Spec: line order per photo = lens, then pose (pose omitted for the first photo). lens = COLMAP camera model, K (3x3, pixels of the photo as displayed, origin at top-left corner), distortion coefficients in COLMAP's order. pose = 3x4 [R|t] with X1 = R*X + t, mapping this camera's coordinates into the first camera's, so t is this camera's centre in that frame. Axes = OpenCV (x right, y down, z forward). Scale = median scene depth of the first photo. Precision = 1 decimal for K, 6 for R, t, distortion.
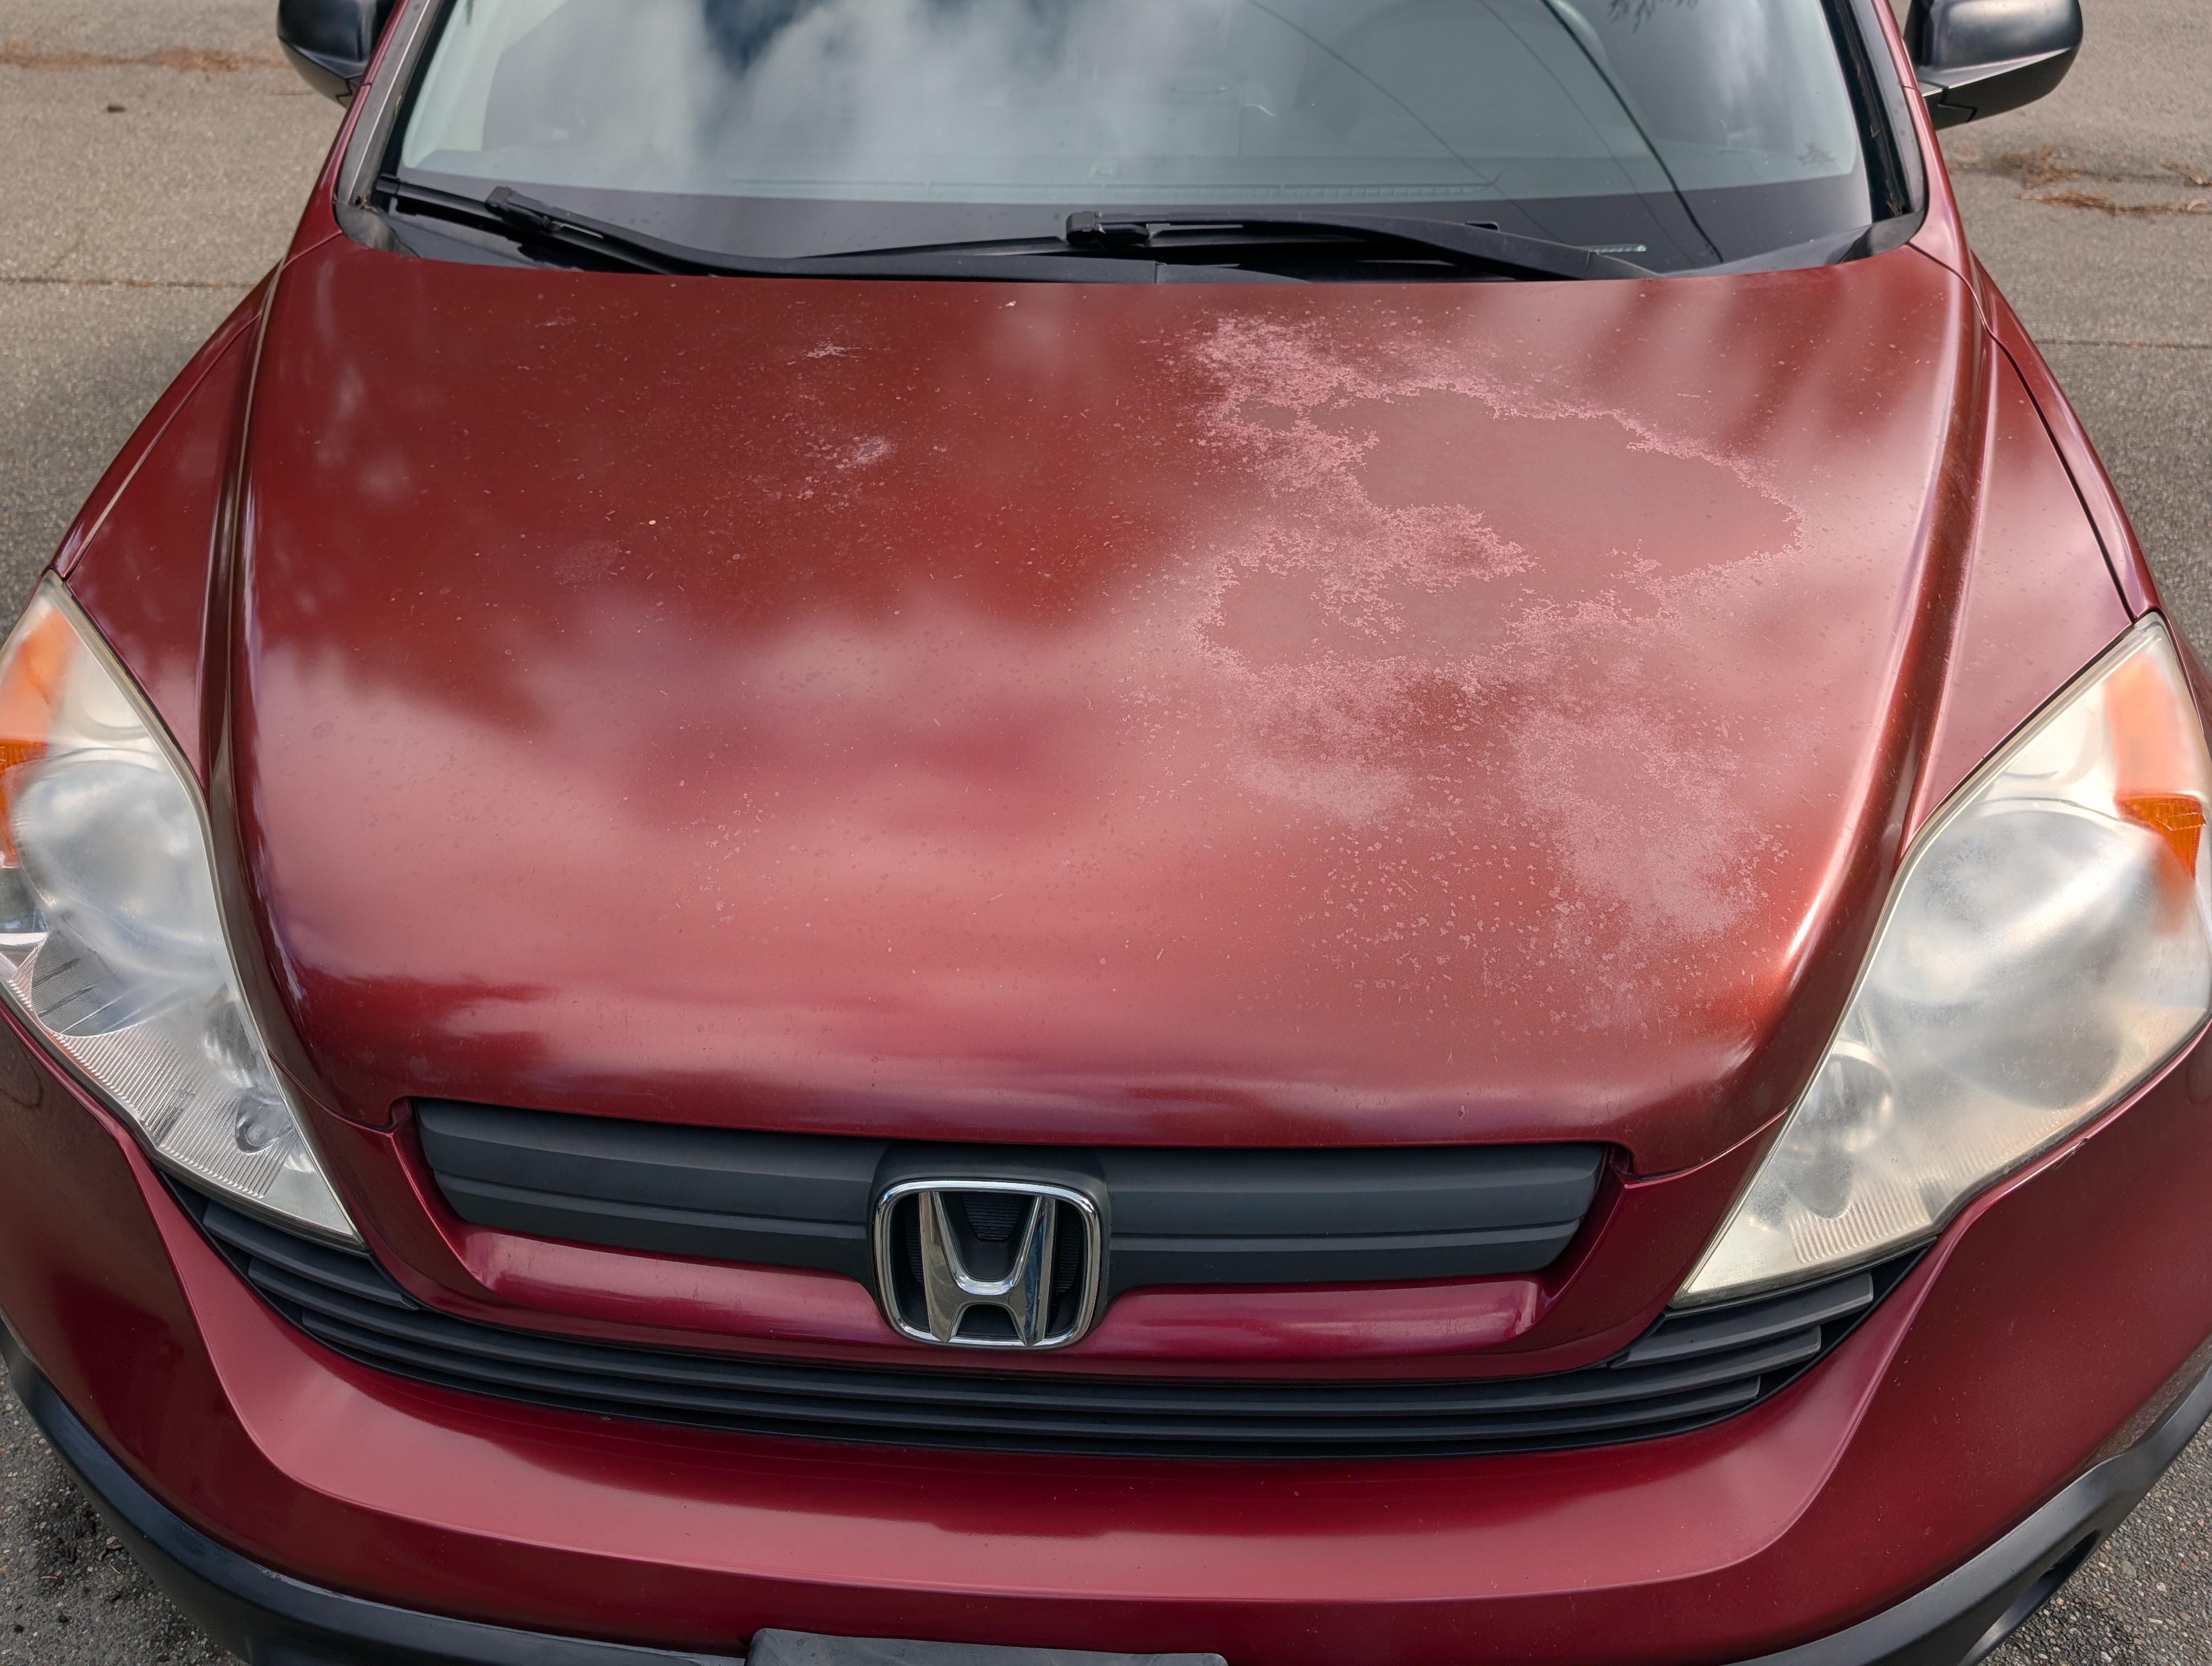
lens RADIAL K [[1874.3, 0, 1101.2], [0, 1874.3, 799.1], [0, 0, 1]] dist [0.011675, -0.006100]
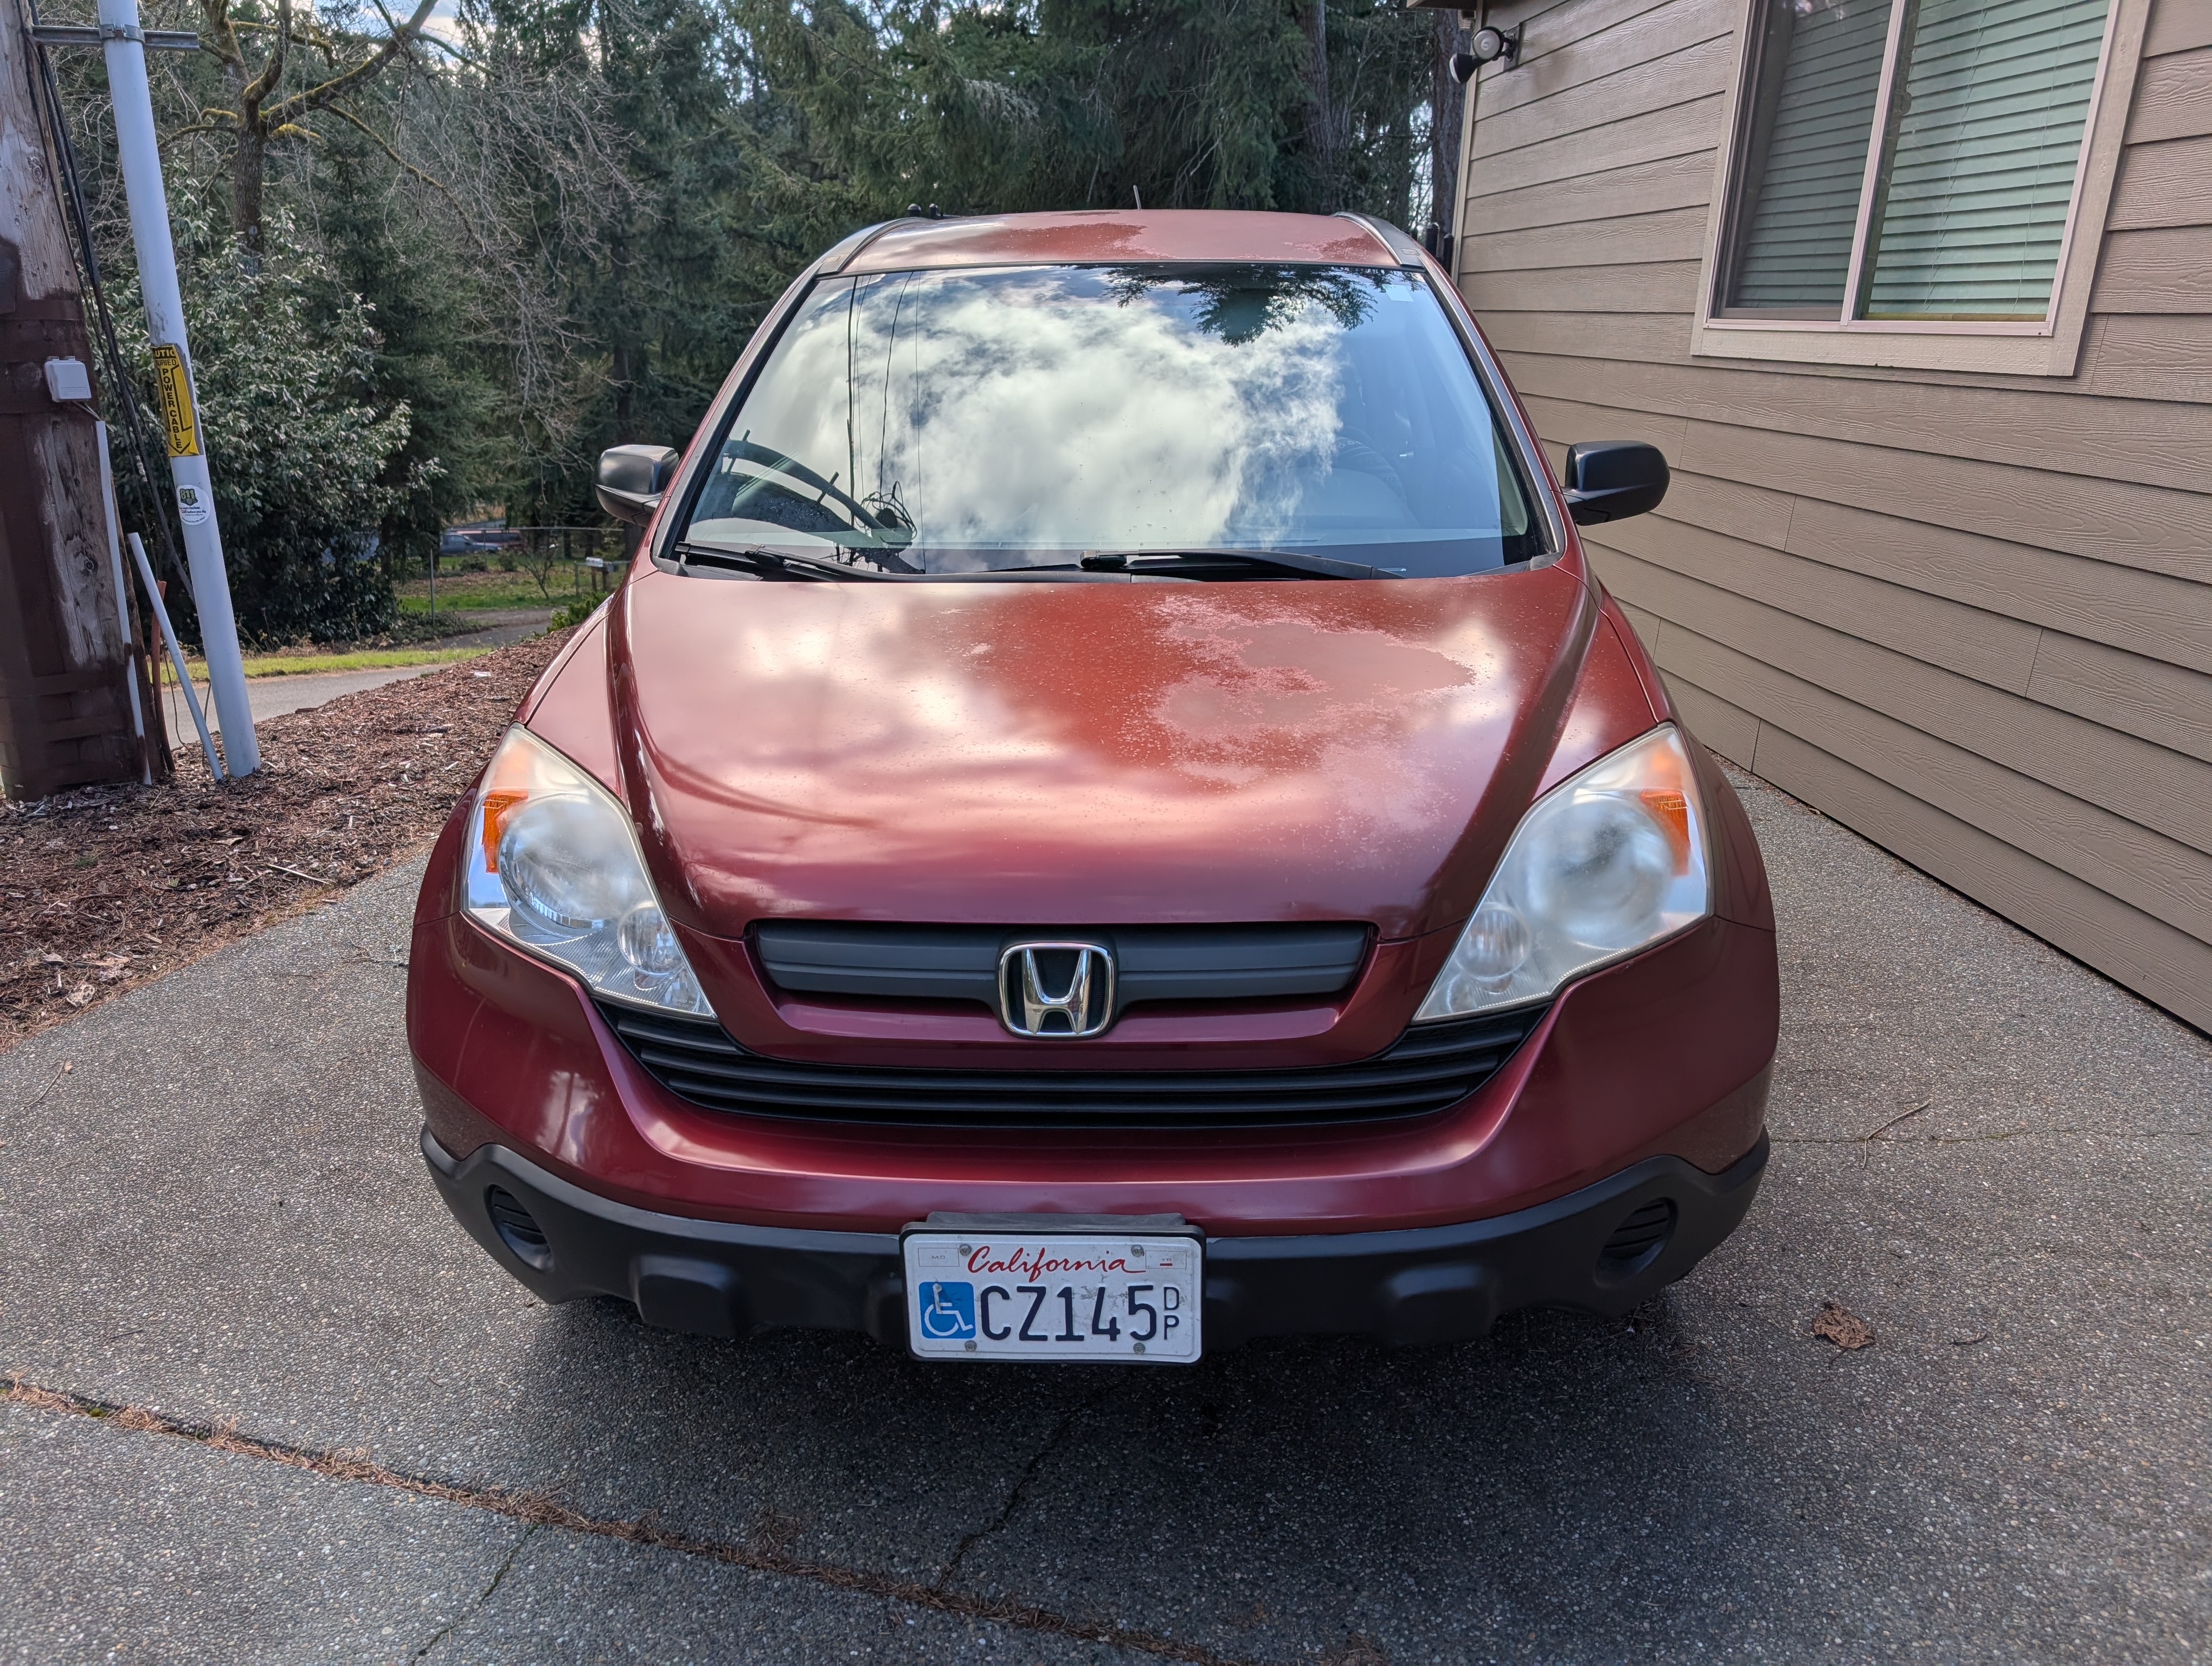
lens RADIAL K [[1608.0, 0, 1104.5], [0, 1608.0, 803.2], [0, 0, 1]] dist [0.004531, 0.008035]
pose [[0.999785, -0.005098, 0.020097, -0.038126], [0.009797, 0.970423, -0.241213, 0.410311], [-0.018273, 0.241358, 0.970264, -0.602288]]
